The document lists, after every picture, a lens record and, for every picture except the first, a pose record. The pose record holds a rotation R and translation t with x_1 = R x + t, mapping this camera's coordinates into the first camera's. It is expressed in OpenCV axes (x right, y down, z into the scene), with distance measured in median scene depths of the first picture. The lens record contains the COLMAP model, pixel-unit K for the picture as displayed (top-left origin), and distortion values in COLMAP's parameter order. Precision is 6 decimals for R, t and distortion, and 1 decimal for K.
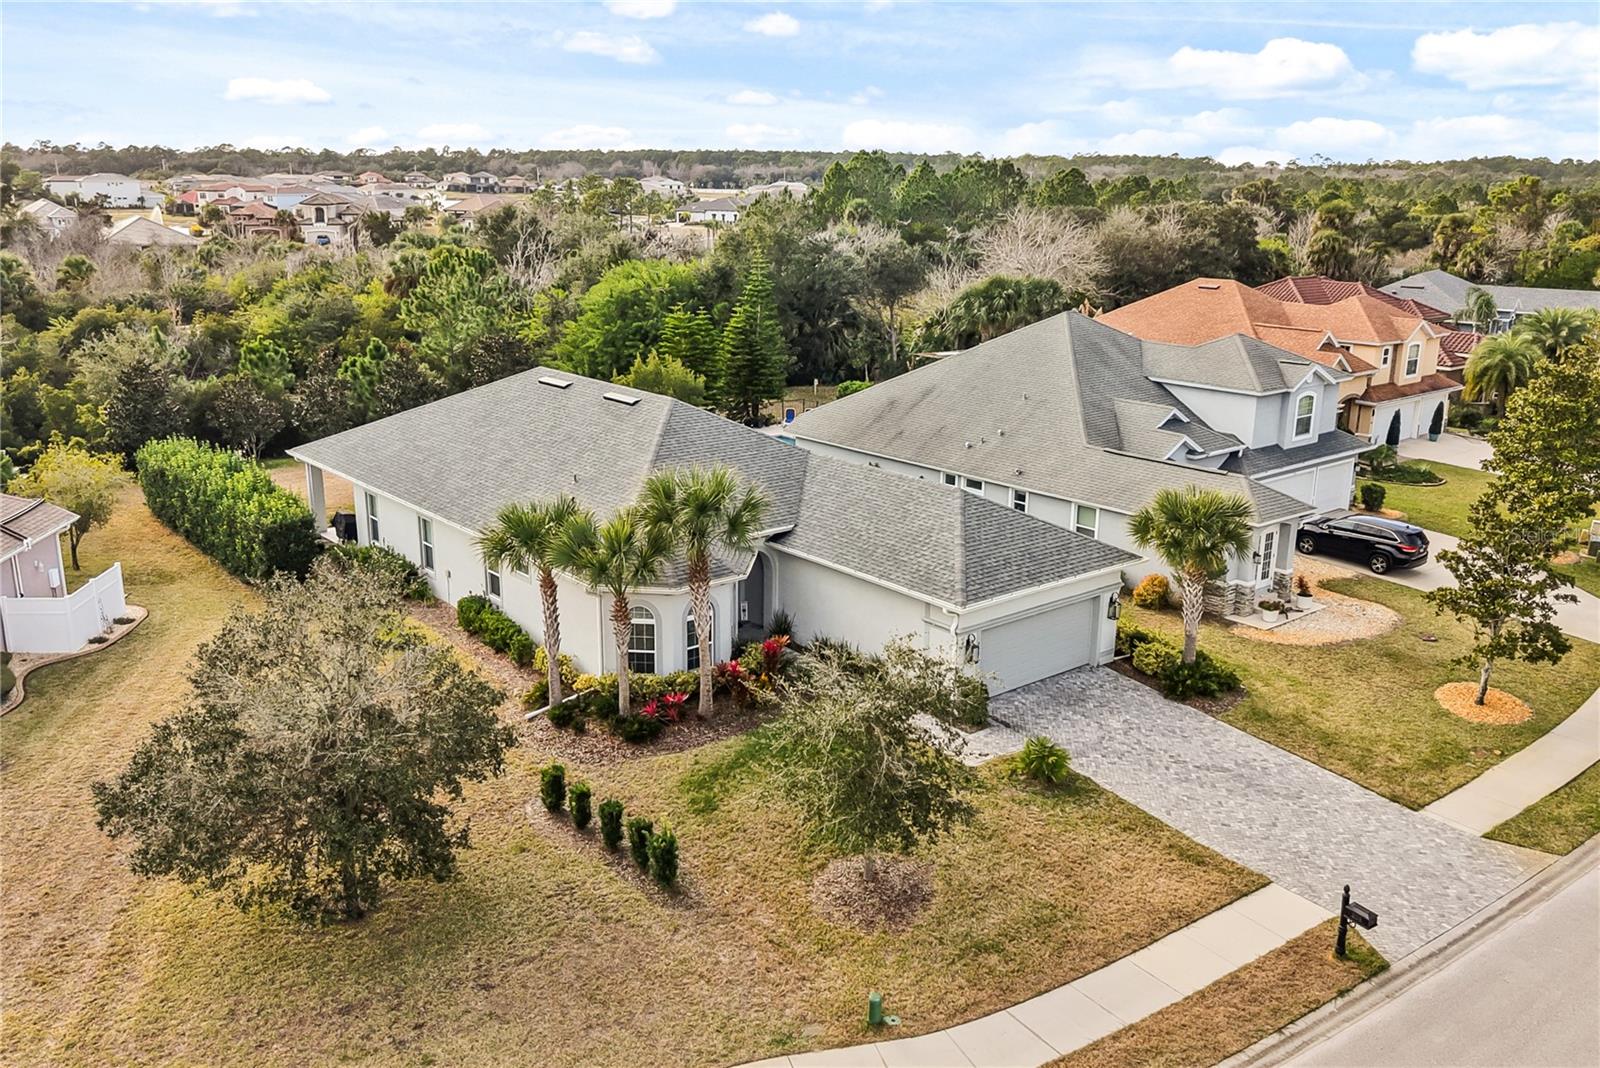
lens RADIAL K [[1333.8, 0, 832.4], [0, 1333.8, 534.8], [0, 0, 1]] dist [0.007659, 0.006325]
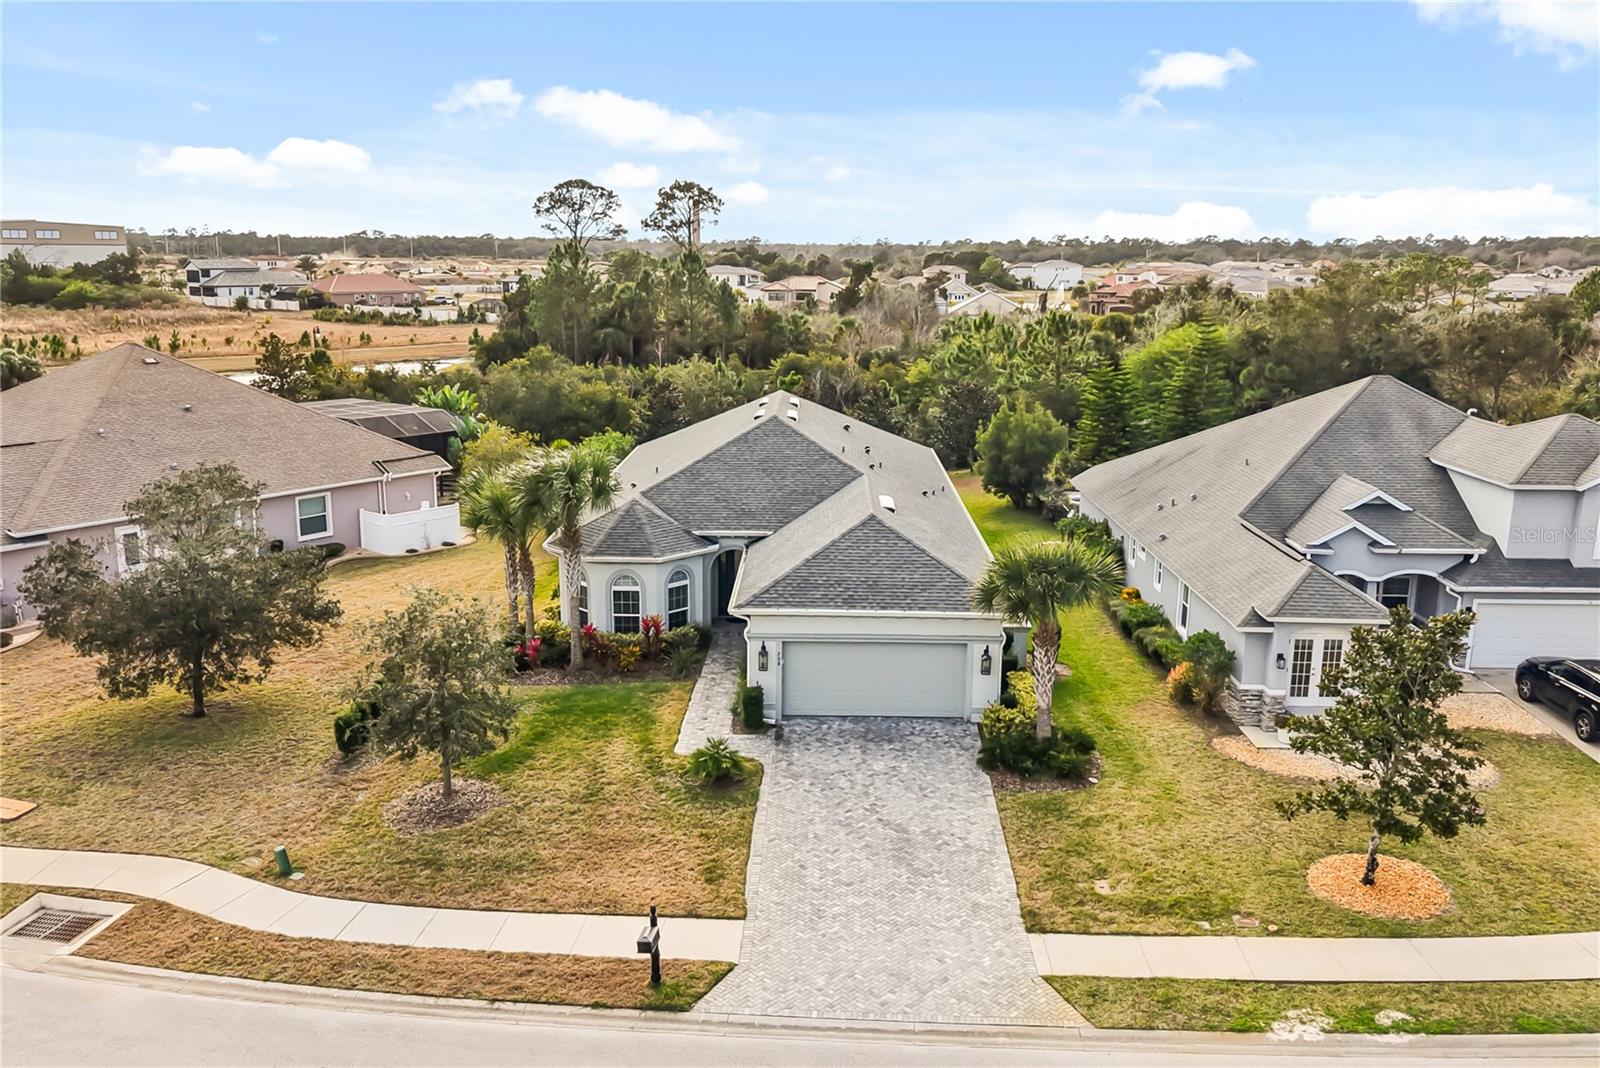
lens RADIAL K [[1333.8, 0, 832.4], [0, 1333.8, 534.8], [0, 0, 1]] dist [0.007659, 0.006325]
pose [[0.757060, 0.131040, -0.640069, 0.719354], [-0.172394, 0.985026, -0.002243, -0.011718], [0.630190, 0.112042, 0.768314, 0.220164]]
